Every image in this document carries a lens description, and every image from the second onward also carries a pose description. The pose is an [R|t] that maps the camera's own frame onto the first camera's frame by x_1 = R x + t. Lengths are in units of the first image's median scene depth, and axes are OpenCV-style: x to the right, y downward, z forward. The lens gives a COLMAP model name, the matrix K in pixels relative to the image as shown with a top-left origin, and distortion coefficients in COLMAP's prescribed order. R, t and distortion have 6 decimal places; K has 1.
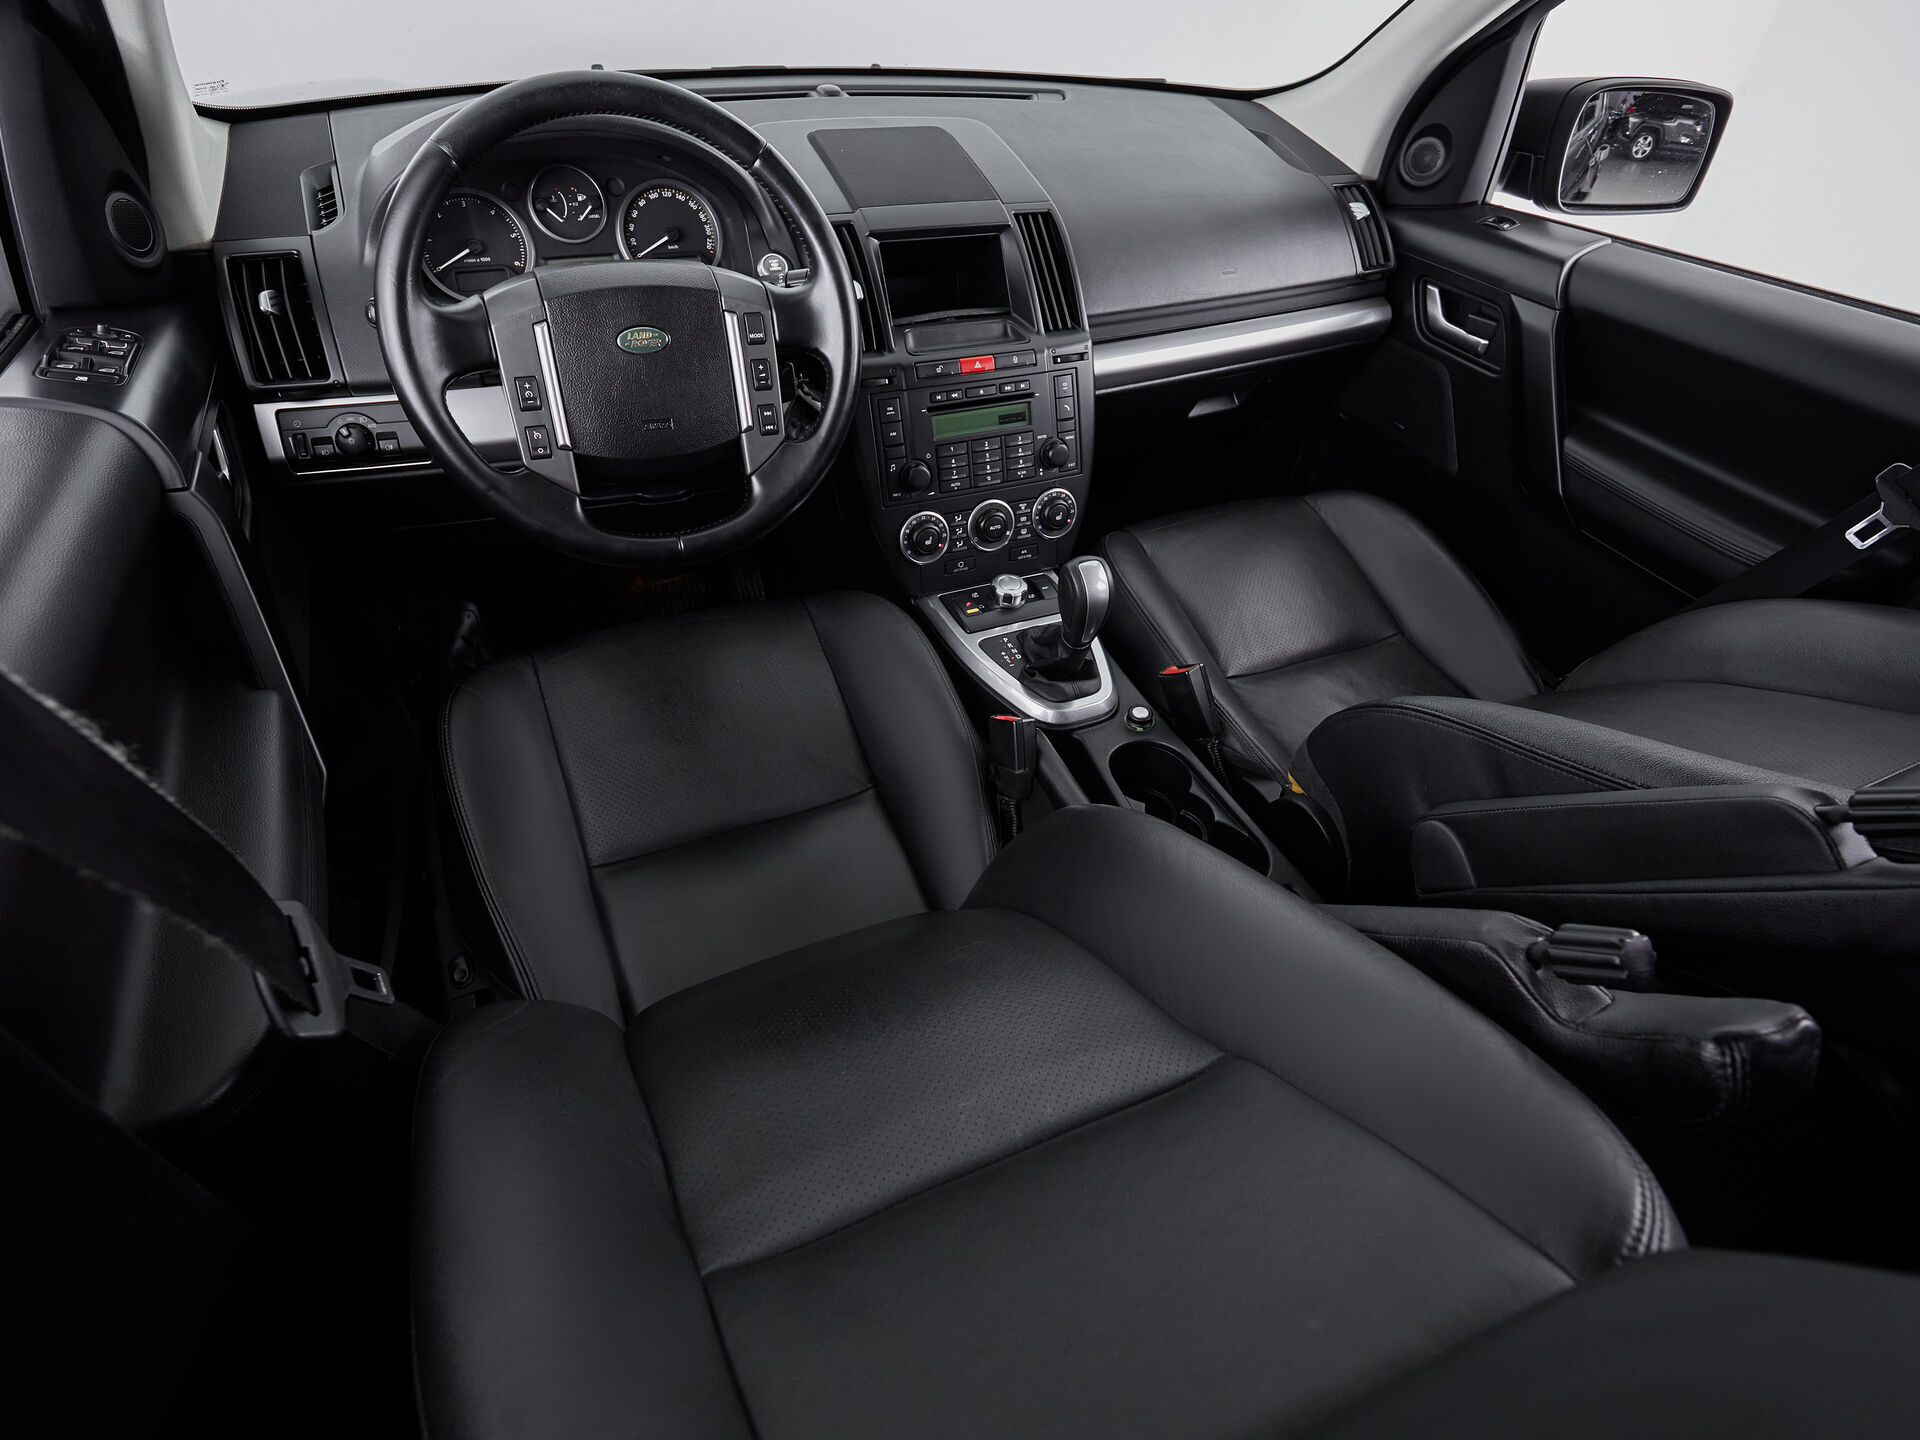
lens RADIAL K [[999.6, 0, 930.9], [0, 999.6, 708.3], [0, 0, 1]] dist [0.000435, 0.000294]
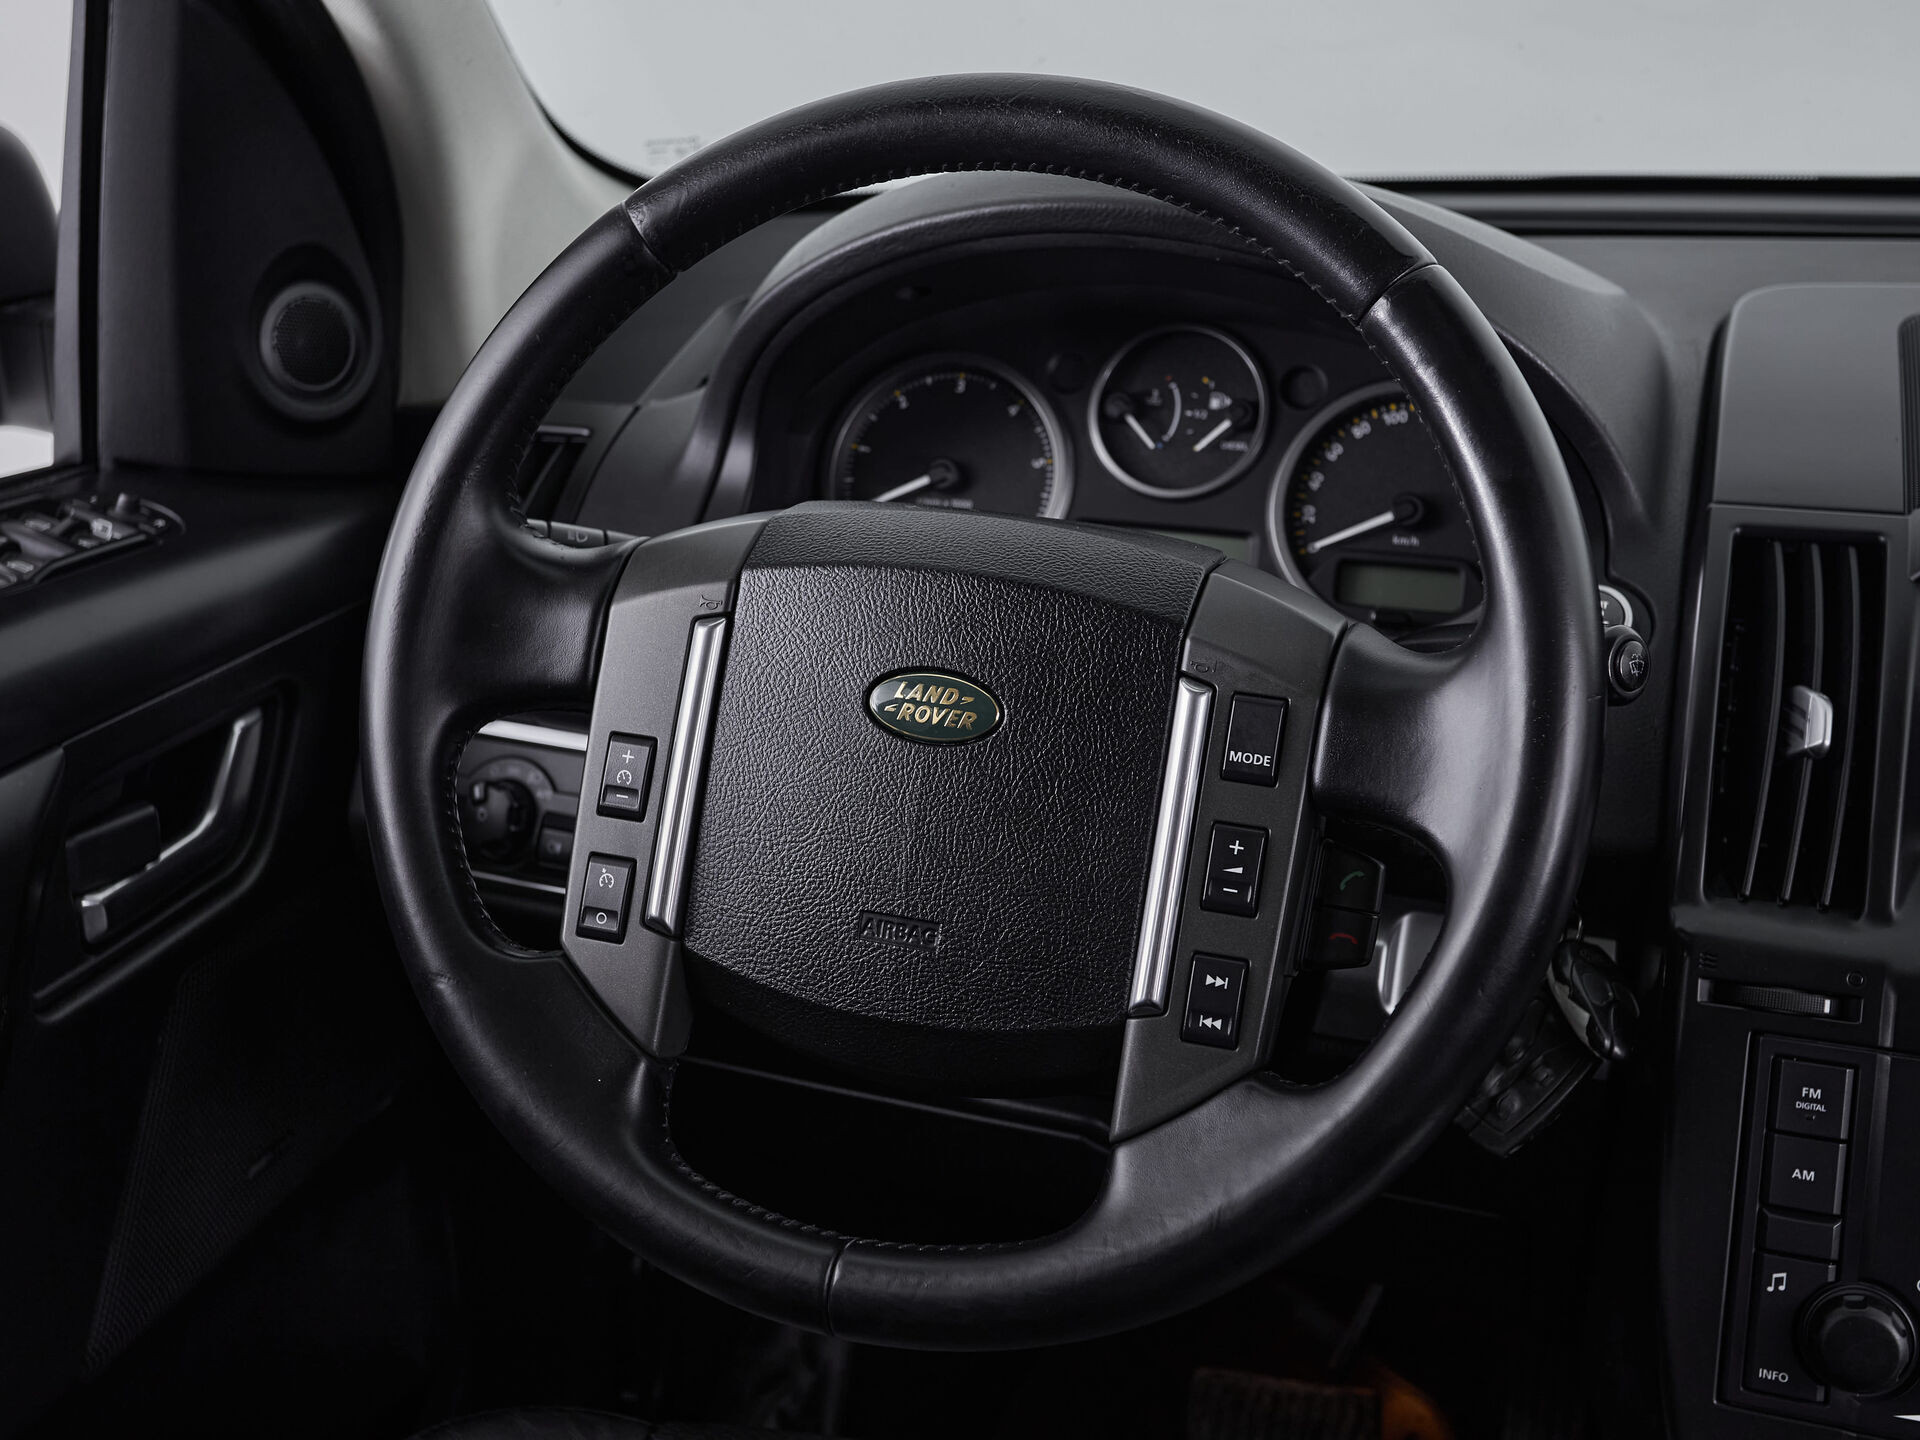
lens RADIAL K [[2352.6, 0, 960.0], [0, 2352.6, 720.0], [0, 0, 1]] dist [0.023034, 0.070460]
pose [[0.746194, 0.172179, -0.643077, 0.192094], [-0.402251, 0.886312, -0.229448, -0.124324], [0.530461, 0.429891, 0.730620, 0.278481]]
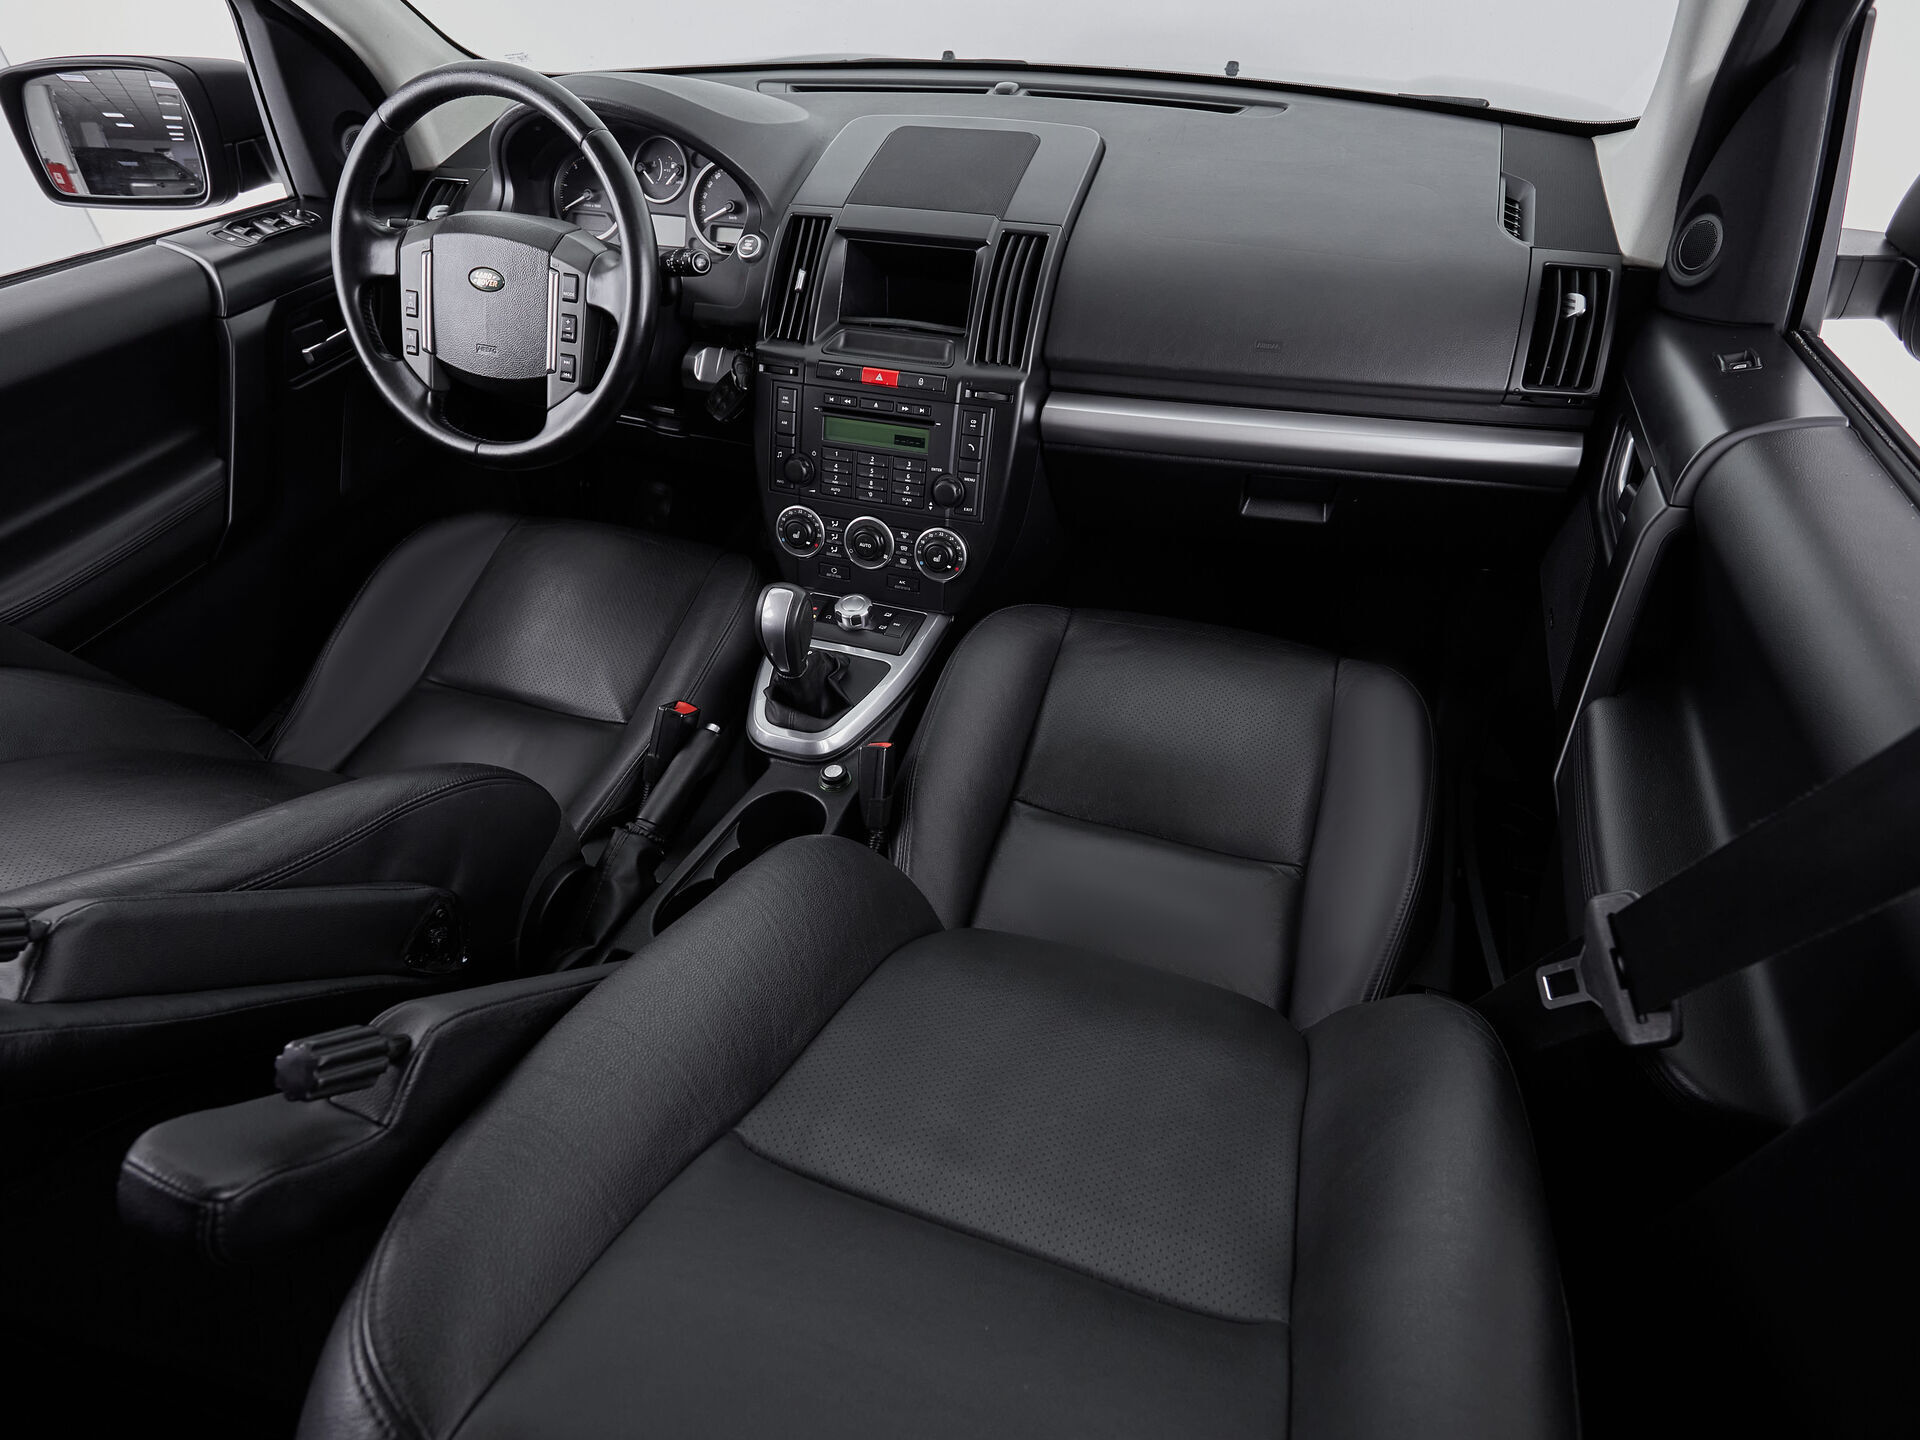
lens RADIAL K [[1020.0, 0, 955.9], [0, 1020.0, 700.4], [0, 0, 1]] dist [0.002323, 0.000230]
pose [[0.733570, 0.391911, -0.555231, 0.735726], [-0.392697, 0.911221, 0.124358, -0.201868], [0.554676, 0.126812, 0.822346, 0.259969]]
